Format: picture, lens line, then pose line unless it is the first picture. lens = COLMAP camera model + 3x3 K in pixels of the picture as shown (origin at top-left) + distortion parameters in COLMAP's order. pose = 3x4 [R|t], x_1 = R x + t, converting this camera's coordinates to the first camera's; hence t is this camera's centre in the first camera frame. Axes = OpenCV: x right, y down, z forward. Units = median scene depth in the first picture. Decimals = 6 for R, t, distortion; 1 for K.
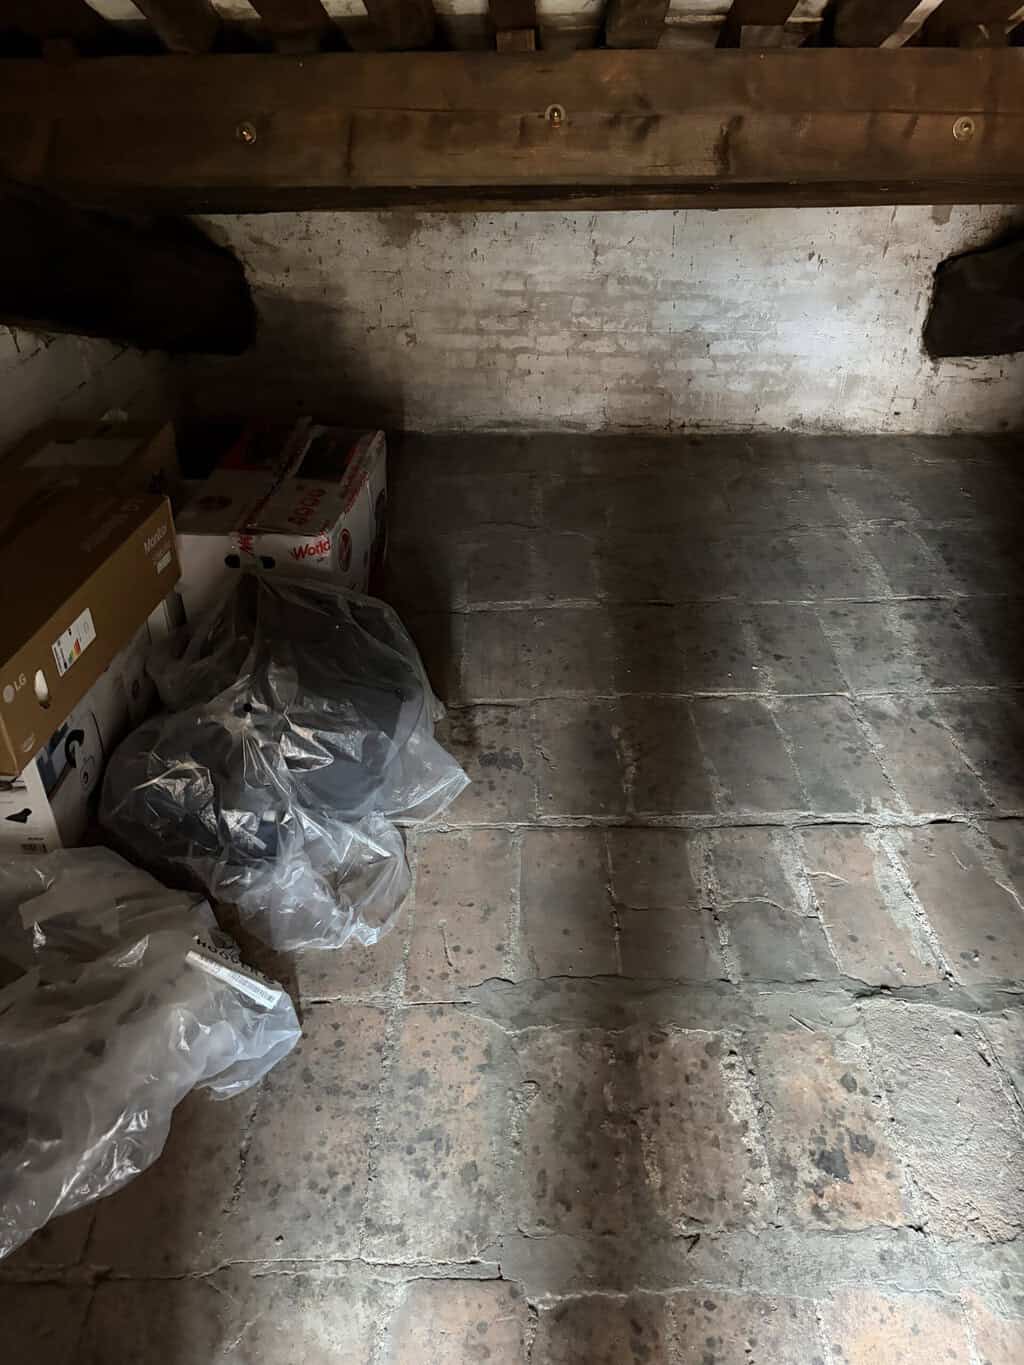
lens RADIAL K [[1032.4, 0, 517.4], [0, 1032.4, 683.0], [0, 0, 1]] dist [0.046263, -0.059782]
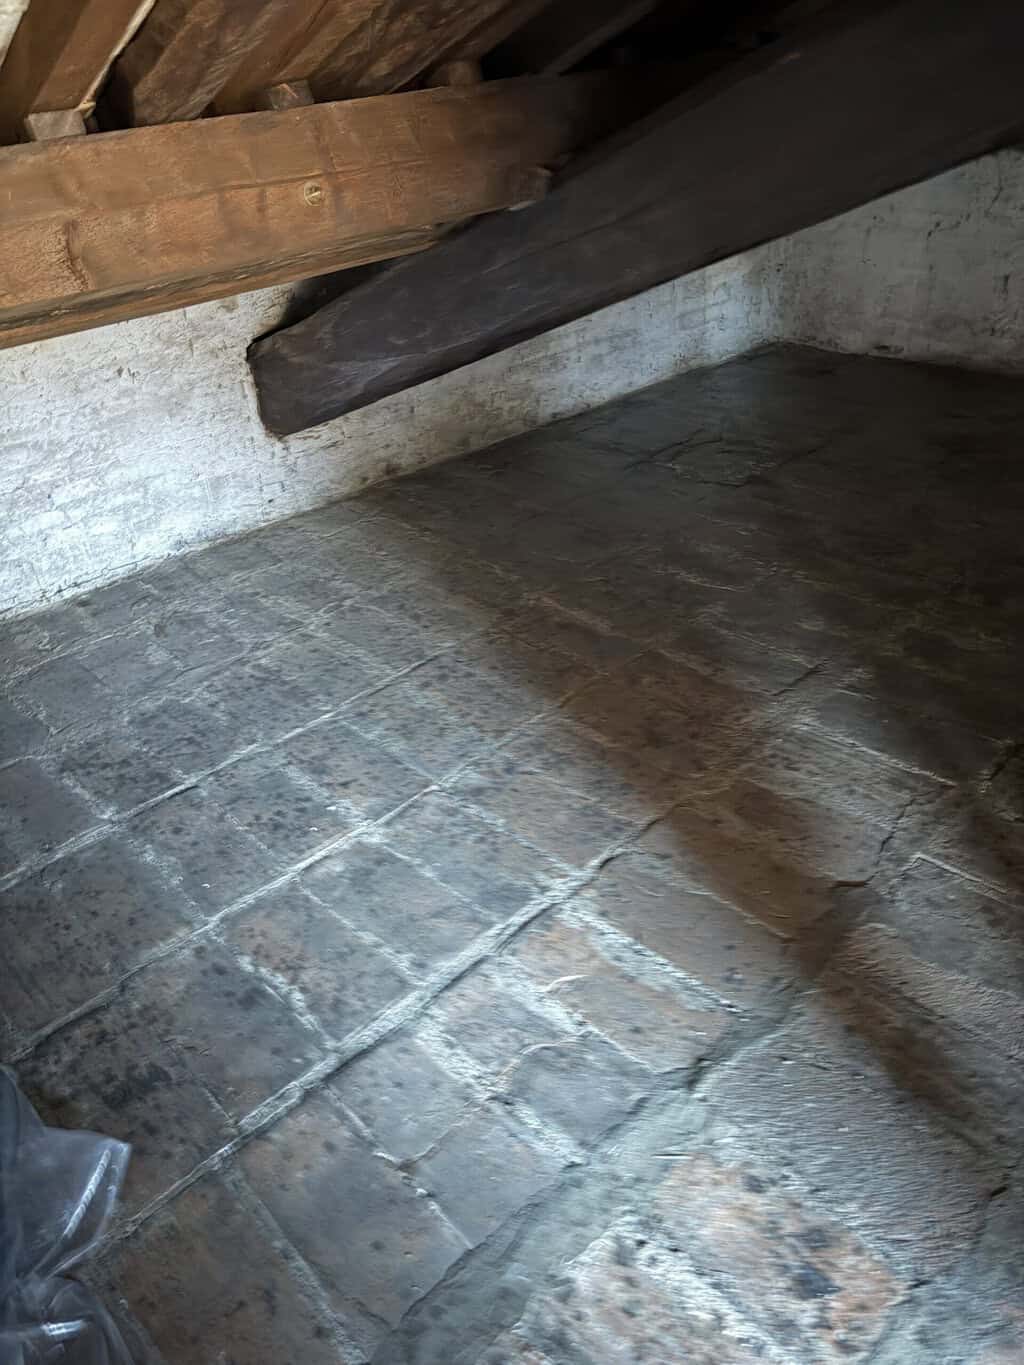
lens RADIAL K [[1032.4, 0, 501.5], [0, 1032.4, 687.4], [0, 0, 1]] dist [0.046263, -0.059782]
pose [[0.739238, -0.405902, 0.537374, -0.110558], [0.450461, 0.891193, 0.053481, -0.104615], [-0.500612, 0.202531, 0.841646, 0.206011]]
